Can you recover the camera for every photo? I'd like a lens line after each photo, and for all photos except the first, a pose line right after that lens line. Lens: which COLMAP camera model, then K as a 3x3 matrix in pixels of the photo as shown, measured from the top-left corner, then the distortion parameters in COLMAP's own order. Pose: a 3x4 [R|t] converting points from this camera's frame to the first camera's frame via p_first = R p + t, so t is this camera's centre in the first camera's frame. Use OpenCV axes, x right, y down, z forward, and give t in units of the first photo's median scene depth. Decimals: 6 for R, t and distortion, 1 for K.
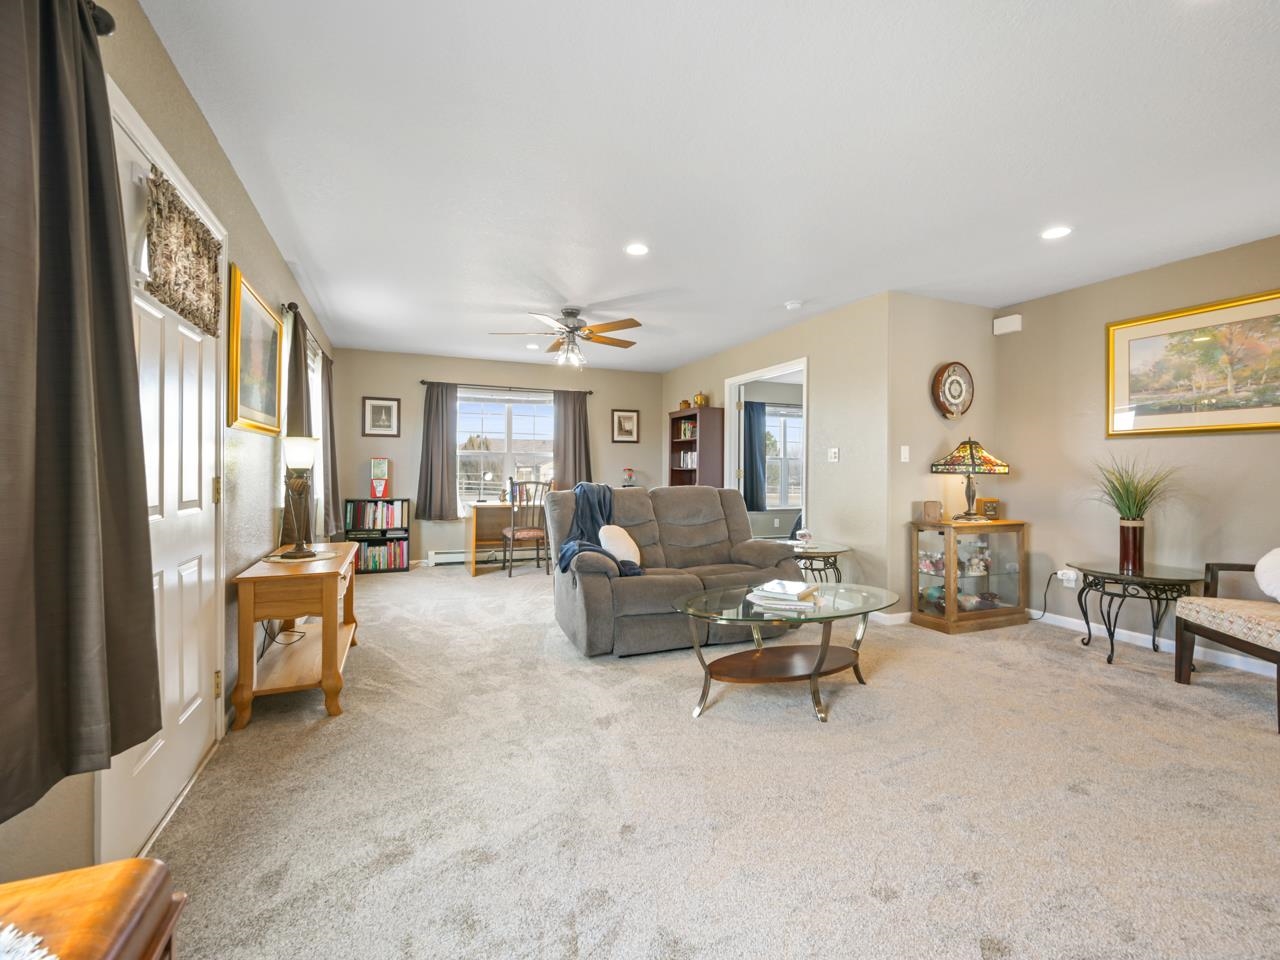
lens RADIAL K [[567.2, 0, 642.8], [0, 567.2, 474.5], [0, 0, 1]] dist [0.000669, -0.000004]
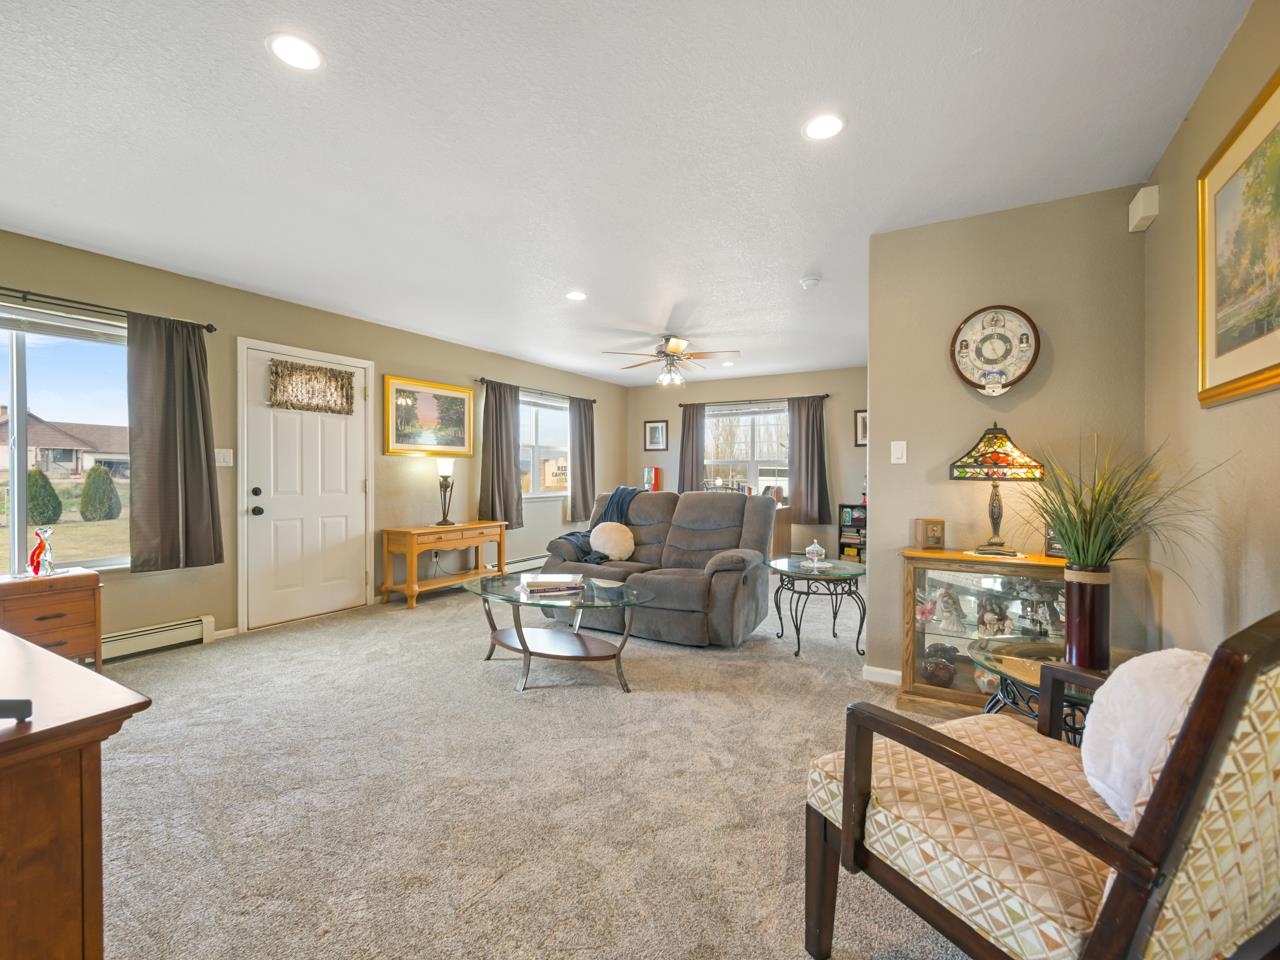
lens RADIAL K [[567.2, 0, 642.8], [0, 567.2, 474.5], [0, 0, 1]] dist [0.000669, -0.000004]
pose [[0.599585, -0.003866, -0.800302, 0.825607], [-0.007382, 0.999919, -0.010360, 0.002133], [0.800277, 0.012120, 0.599507, 0.293829]]
